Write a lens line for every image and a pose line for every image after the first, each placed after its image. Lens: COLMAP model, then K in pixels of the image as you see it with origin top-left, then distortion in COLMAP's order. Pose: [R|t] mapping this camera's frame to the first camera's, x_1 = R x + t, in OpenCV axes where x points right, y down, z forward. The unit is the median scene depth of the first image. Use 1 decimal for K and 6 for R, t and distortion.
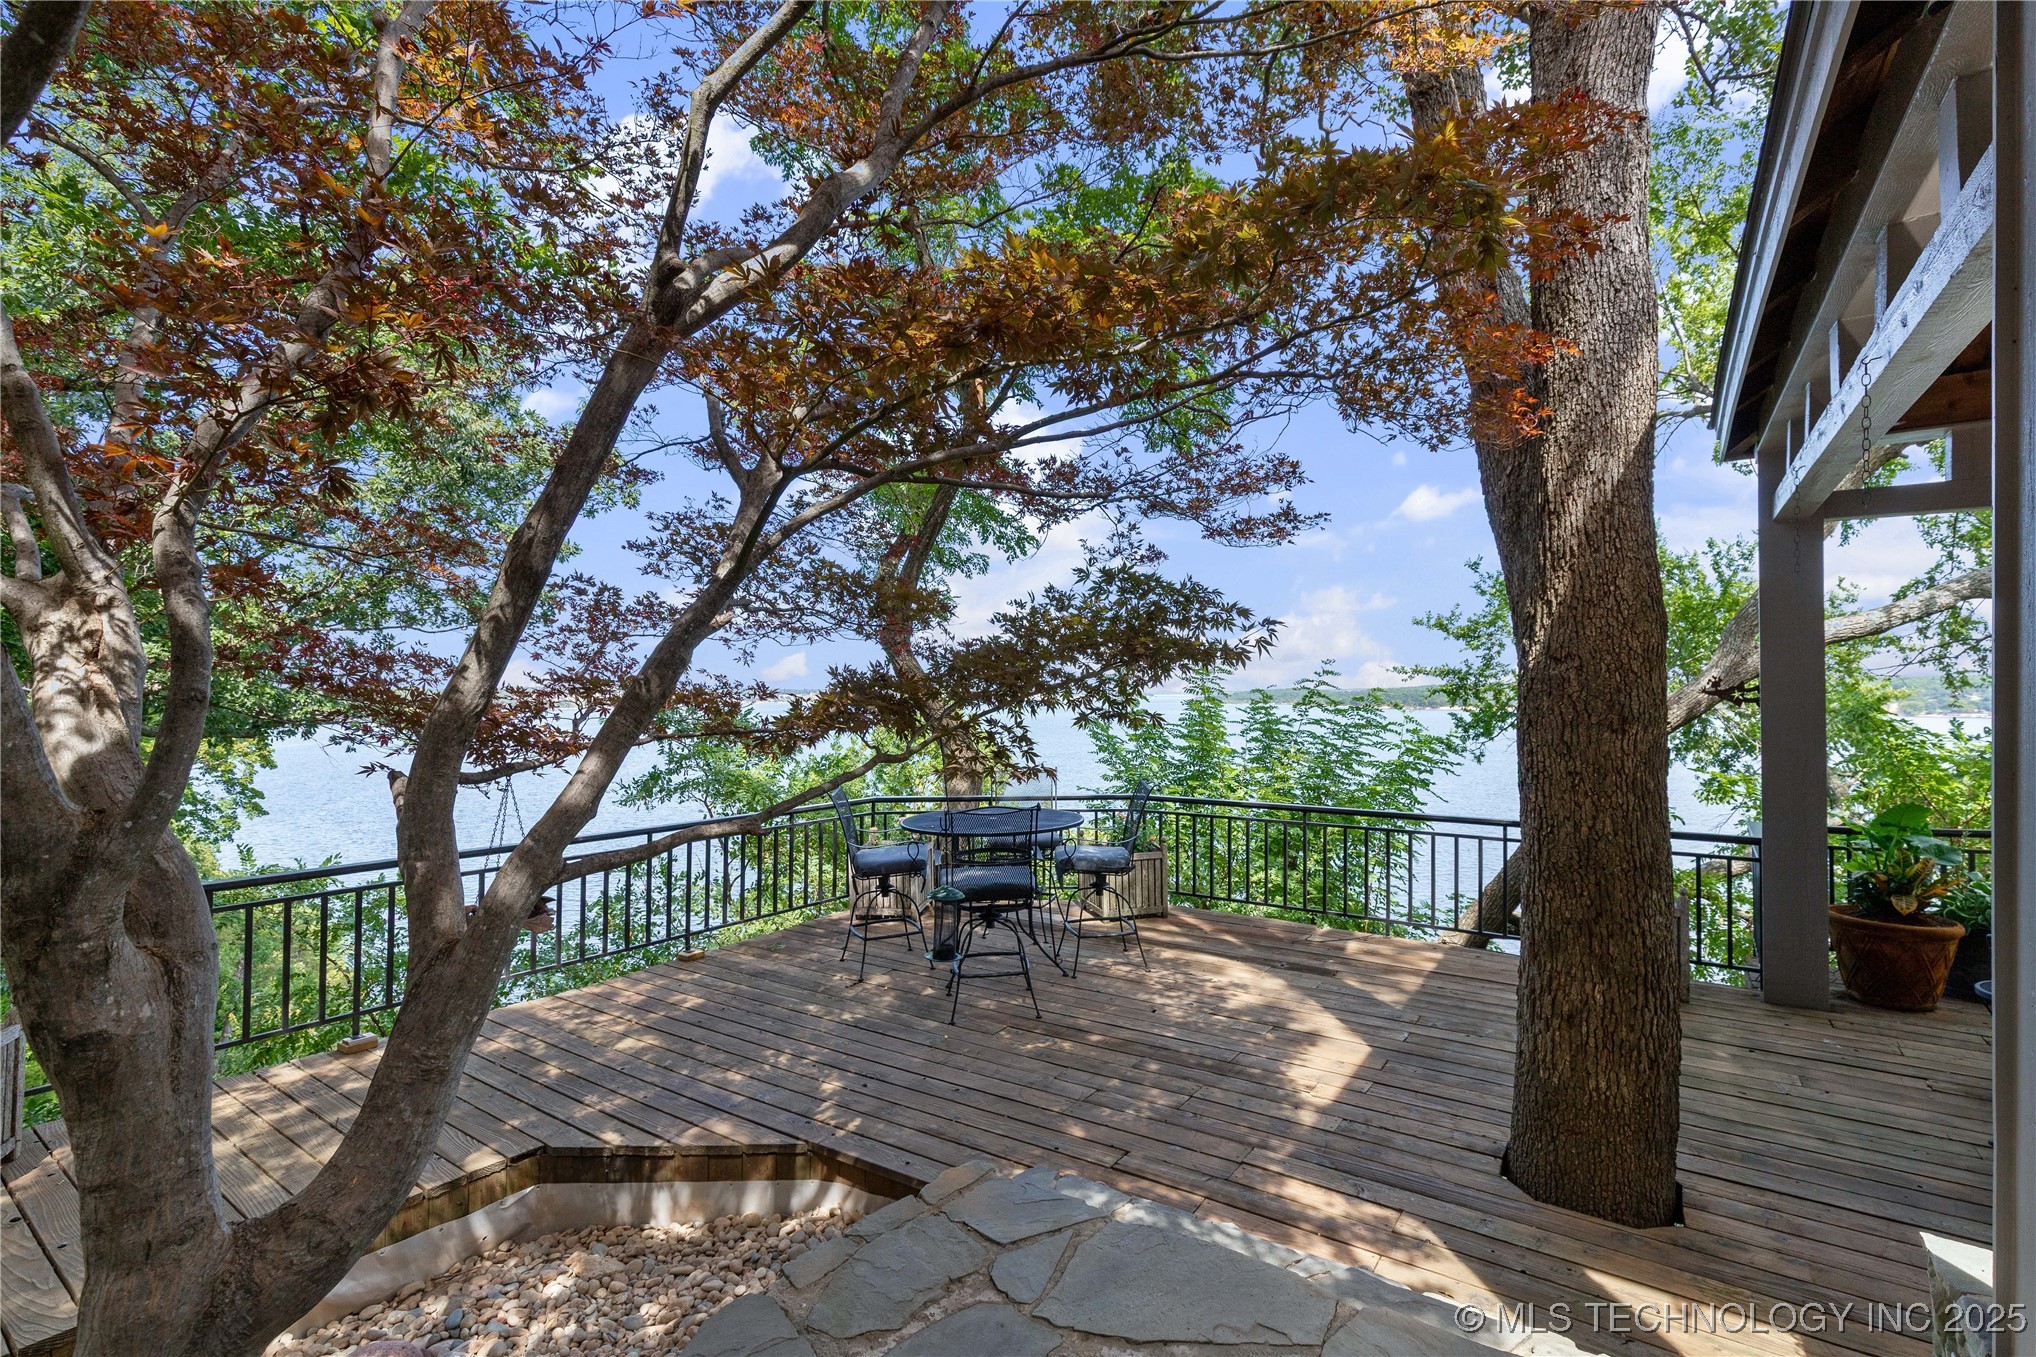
lens RADIAL K [[861.7, 0, 1018.0], [0, 861.7, 678.5], [0, 0, 1]] dist [-0.012655, 0.000198]
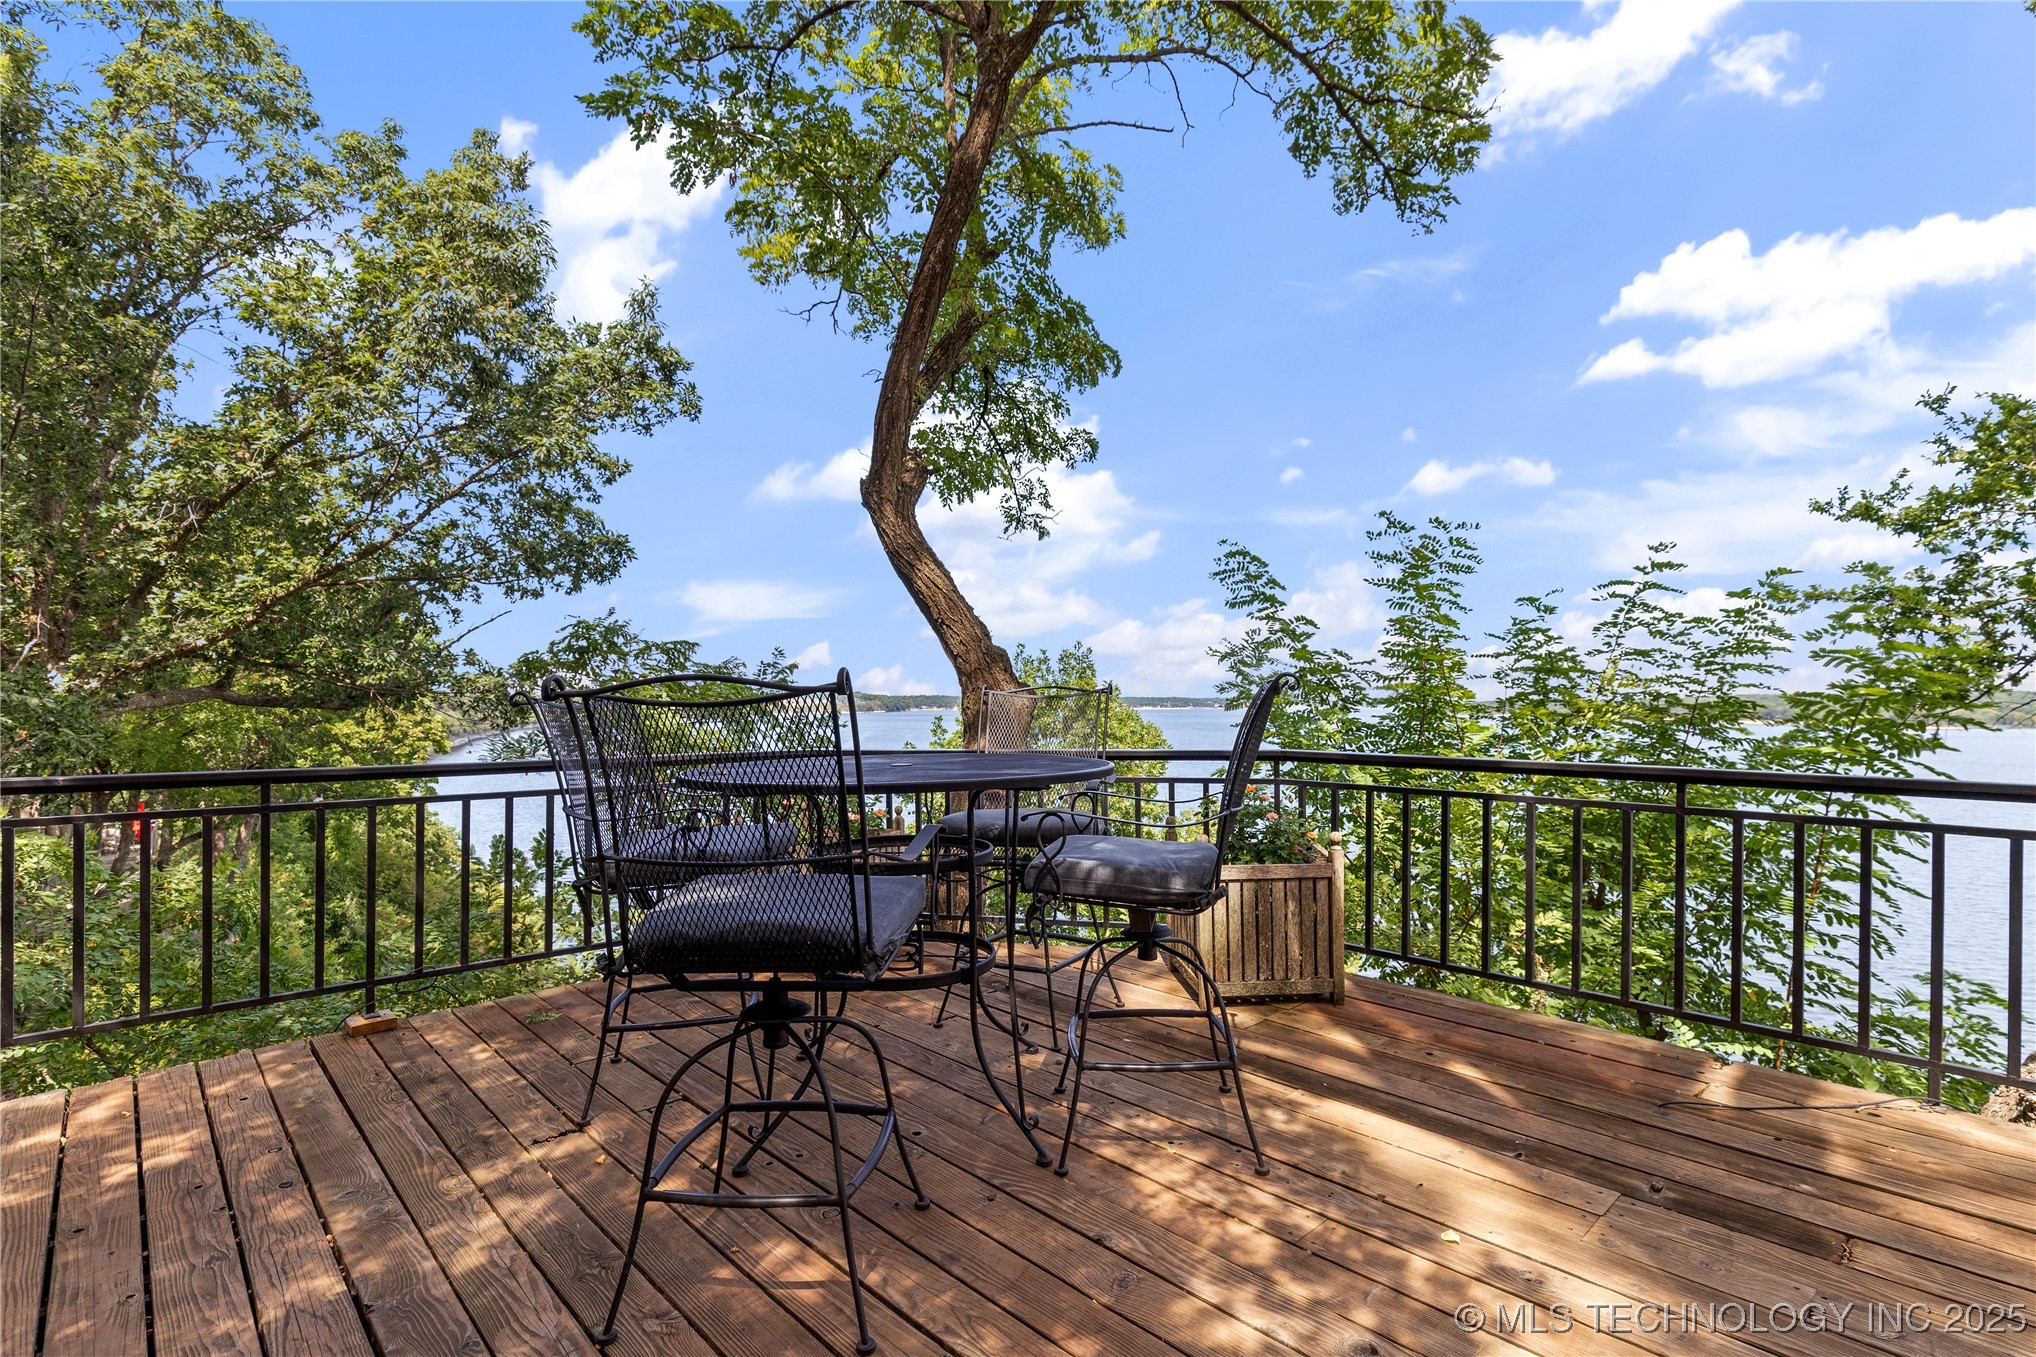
lens RADIAL K [[910.7, 0, 1018.0], [0, 910.7, 678.5], [0, 0, 1]] dist [0.009307, -0.000908]
pose [[0.976369, 0.004221, -0.216070, 0.077434], [-0.003754, 0.999990, 0.002574, 0.067581], [0.216078, -0.001702, 0.976375, 0.326465]]
